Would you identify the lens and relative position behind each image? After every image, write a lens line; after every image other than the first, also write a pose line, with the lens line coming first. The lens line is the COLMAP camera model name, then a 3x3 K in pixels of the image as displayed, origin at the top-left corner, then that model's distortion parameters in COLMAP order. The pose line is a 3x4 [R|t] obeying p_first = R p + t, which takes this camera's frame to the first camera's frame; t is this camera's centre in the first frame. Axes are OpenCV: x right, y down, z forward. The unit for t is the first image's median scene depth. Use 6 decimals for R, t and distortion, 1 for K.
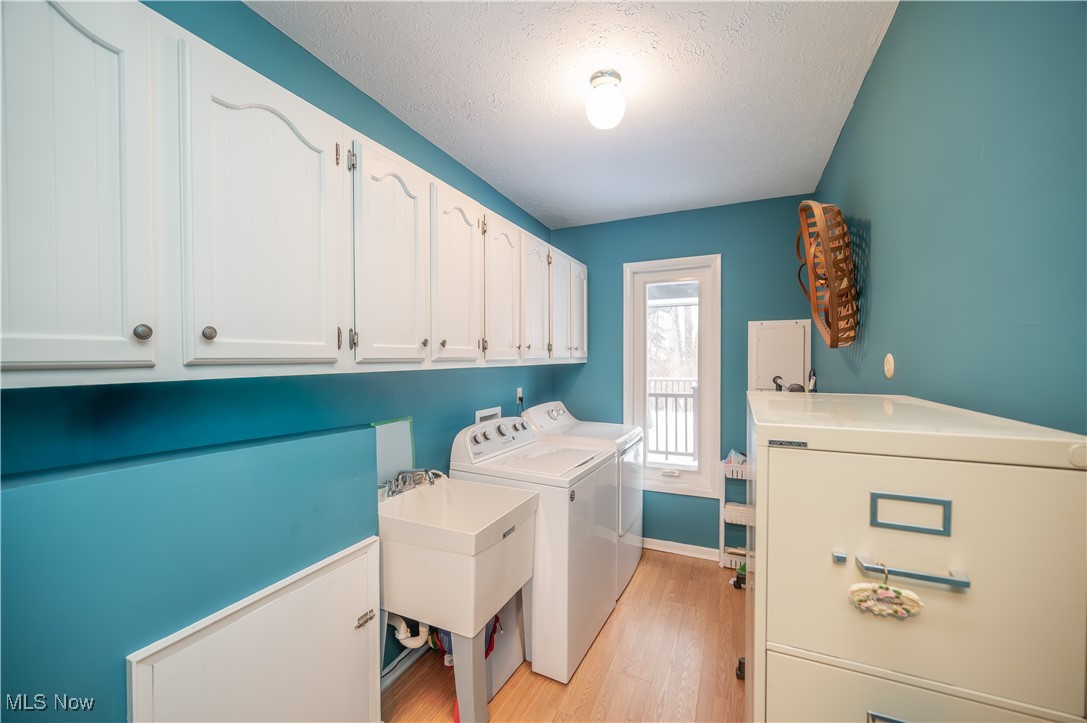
lens RADIAL K [[433.2, 0, 541.1], [0, 433.2, 363.8], [0, 0, 1]] dist [-0.001124, 0.000787]
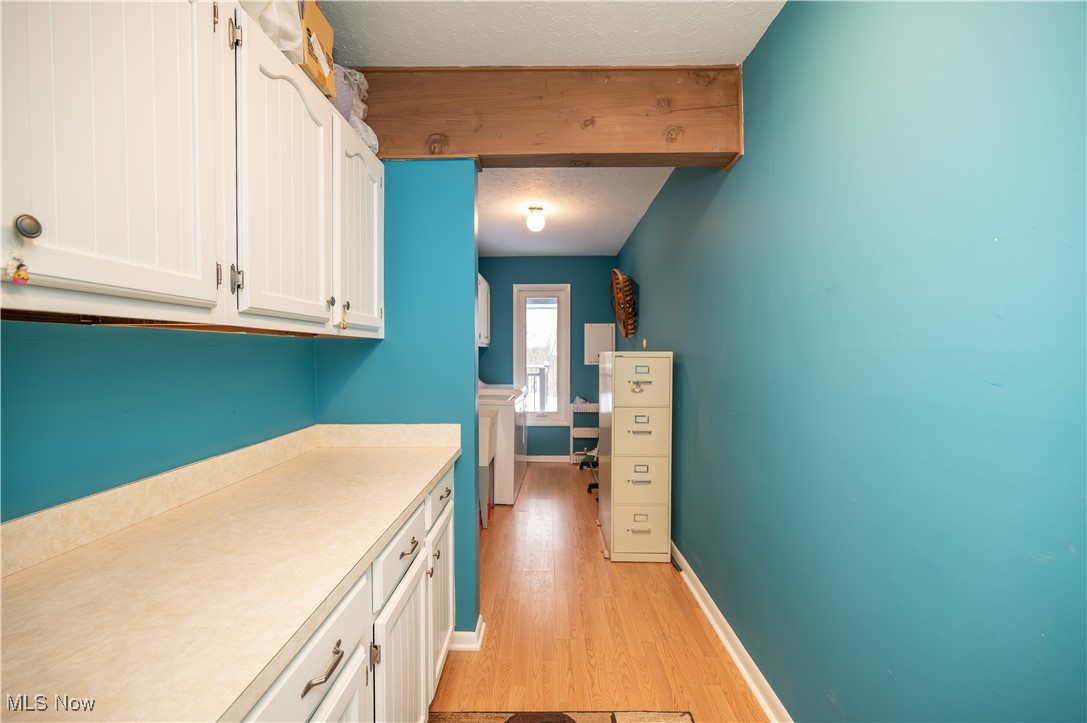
lens RADIAL K [[433.2, 0, 543.5], [0, 433.2, 357.3], [0, 0, 1]] dist [-0.001124, 0.000787]
pose [[0.915840, -0.000244, 0.401544, -0.397112], [0.001433, 0.999995, -0.002660, 0.045921], [-0.401542, 0.003011, 0.915836, -0.566975]]
